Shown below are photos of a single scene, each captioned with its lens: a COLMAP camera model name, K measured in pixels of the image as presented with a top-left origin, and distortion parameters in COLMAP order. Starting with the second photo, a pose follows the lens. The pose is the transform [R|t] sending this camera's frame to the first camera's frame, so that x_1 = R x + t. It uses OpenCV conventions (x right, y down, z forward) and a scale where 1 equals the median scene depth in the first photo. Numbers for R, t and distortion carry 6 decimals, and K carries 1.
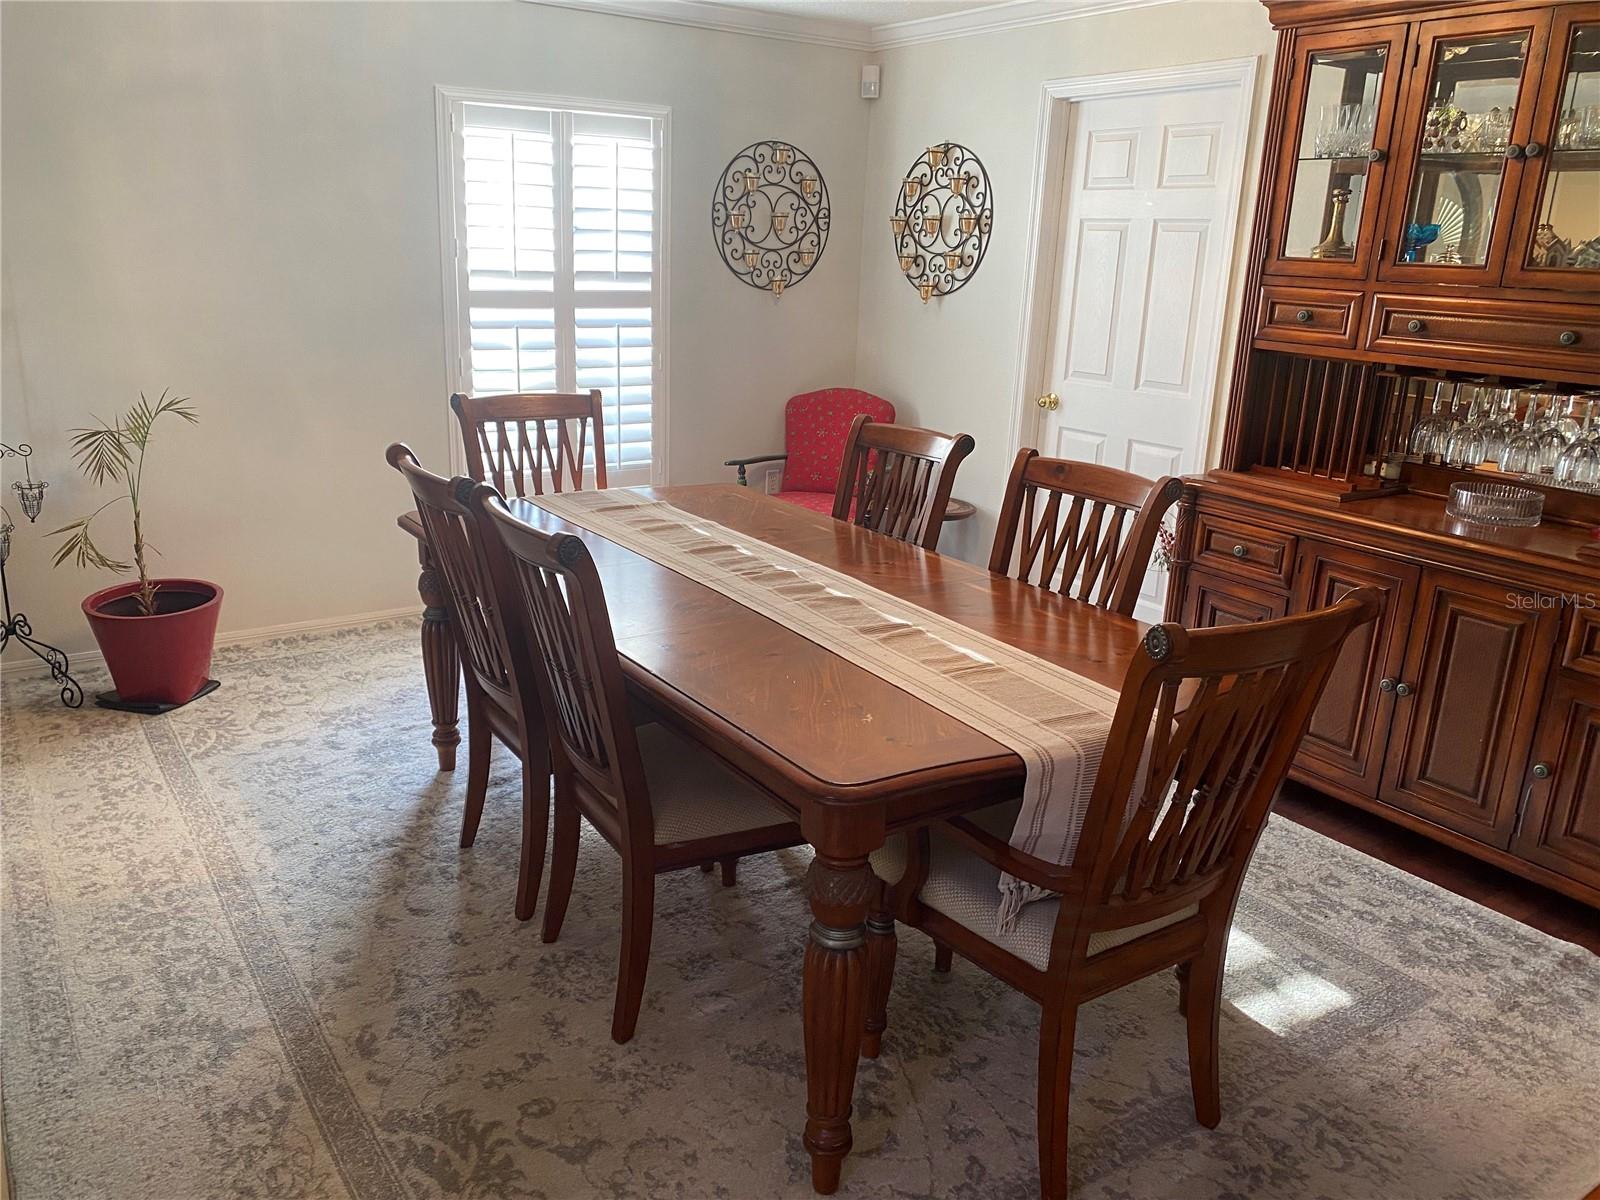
lens RADIAL K [[1206.8, 0, 771.3], [0, 1206.8, 588.1], [0, 0, 1]] dist [0.033514, -0.046710]
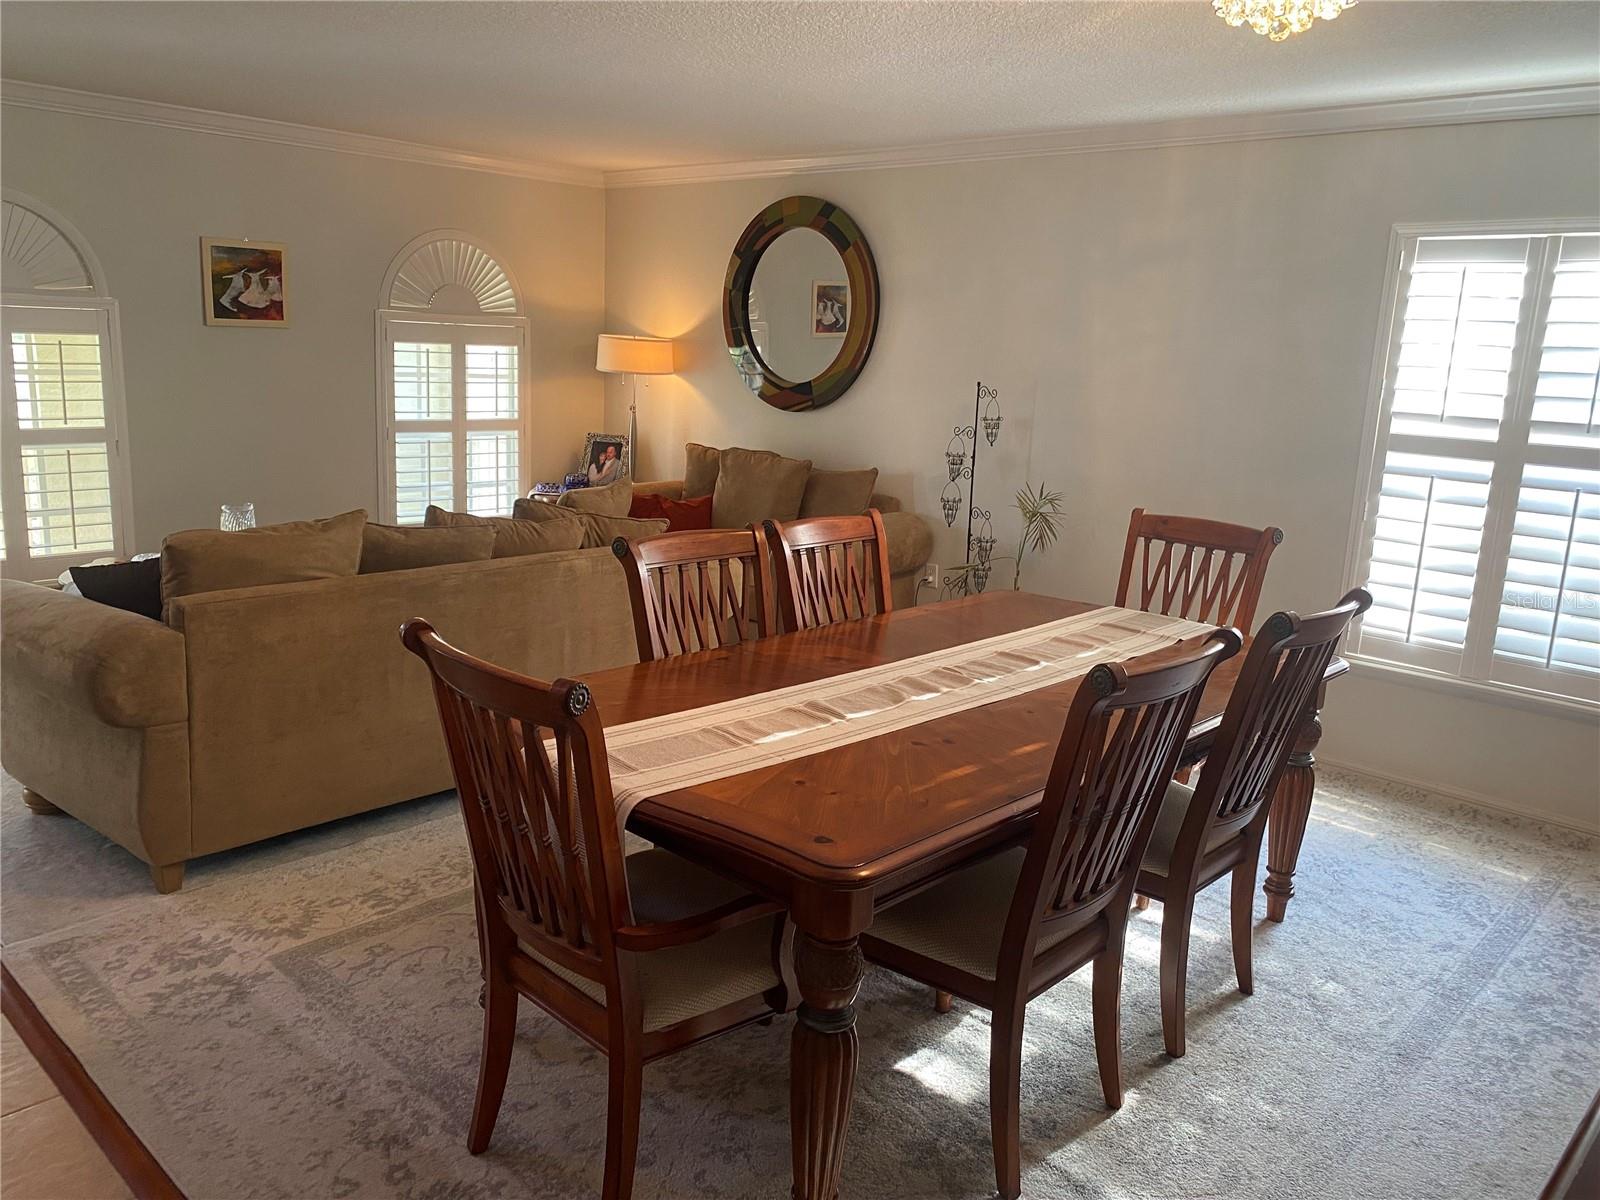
lens RADIAL K [[1206.8, 0, 788.9], [0, 1206.8, 589.0], [0, 0, 1]] dist [0.033514, -0.046710]
pose [[0.225820, 0.177840, -0.957799, 0.678675], [-0.307377, 0.945978, 0.103175, -0.103906], [0.924405, 0.271106, 0.268285, 0.426348]]
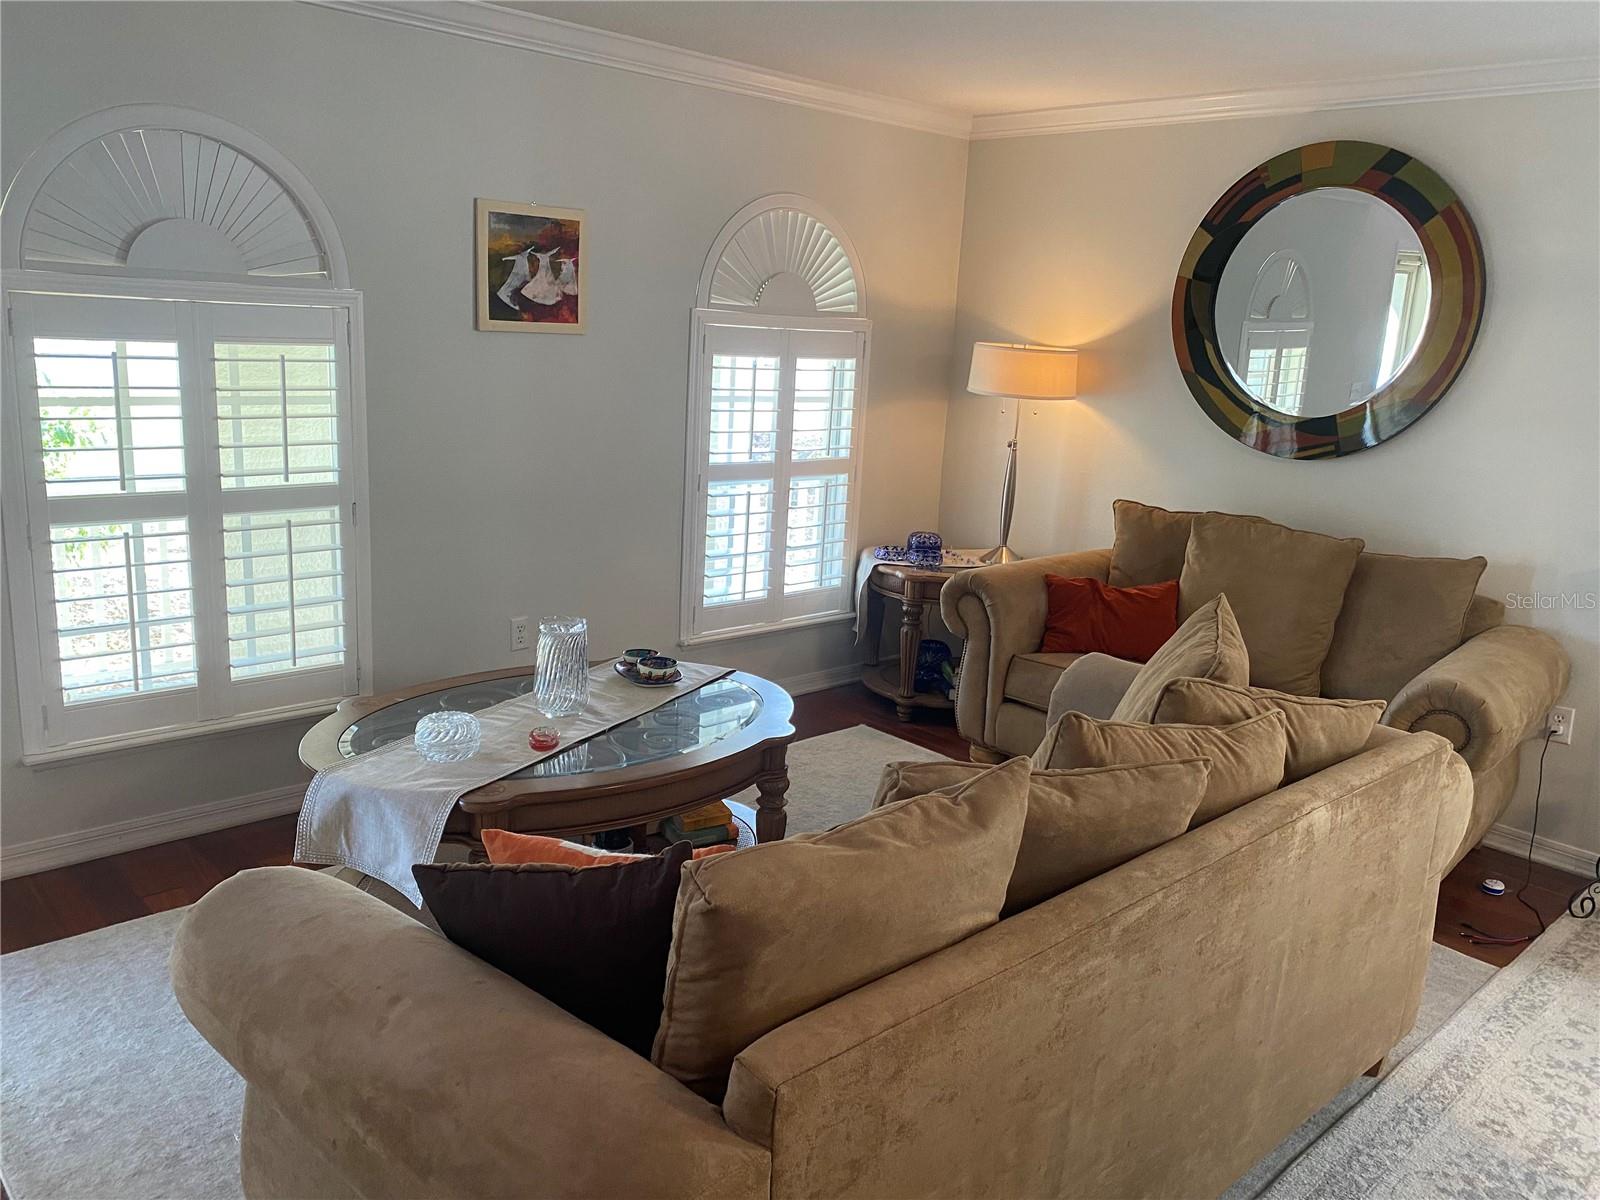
lens RADIAL K [[1206.8, 0, 793.4], [0, 1206.8, 596.4], [0, 0, 1]] dist [0.033514, -0.046710]
pose [[0.160953, 0.193769, -0.967754, 0.096823], [-0.320716, 0.937593, 0.134390, -0.048917], [0.933400, 0.288743, 0.213054, 0.172870]]
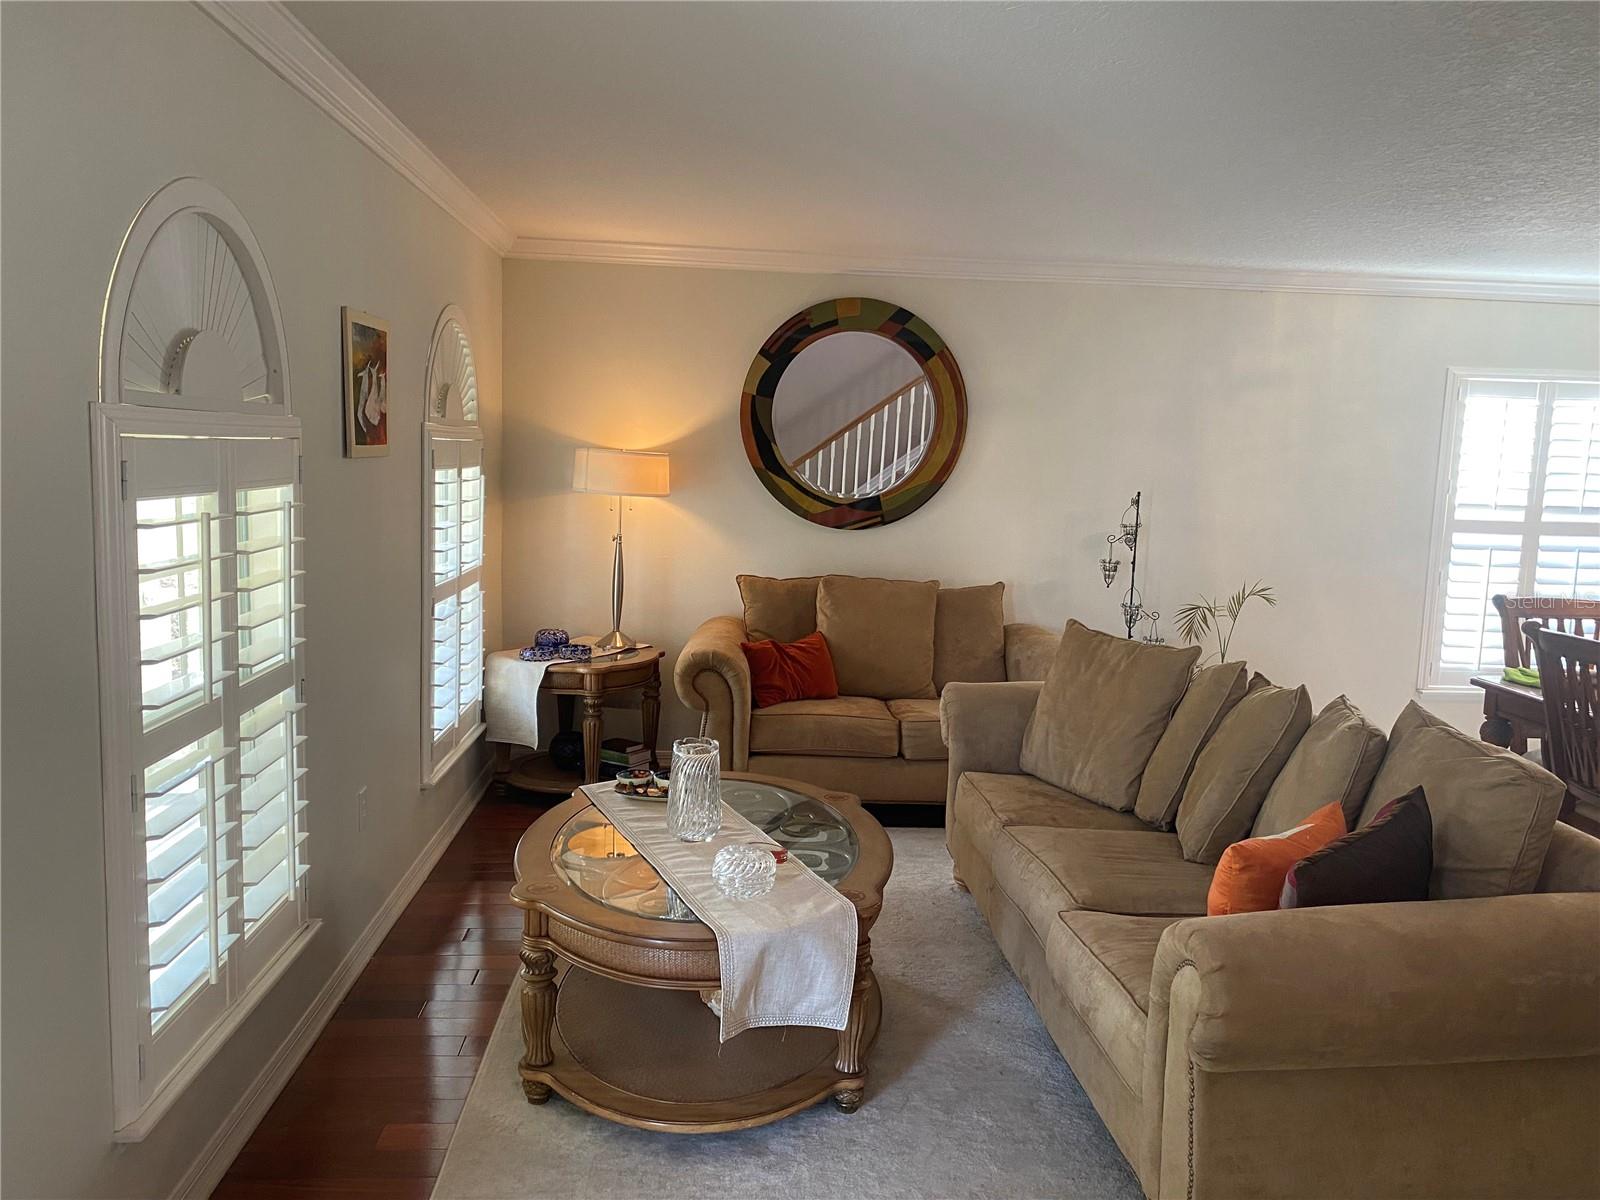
lens RADIAL K [[1206.8, 0, 791.3], [0, 1206.8, 600.7], [0, 0, 1]] dist [0.033514, -0.046710]
pose [[0.865193, 0.058650, -0.497997, -0.256324], [-0.144795, 0.980051, -0.136137, 0.132997], [0.480079, 0.189893, 0.856426, -0.483574]]
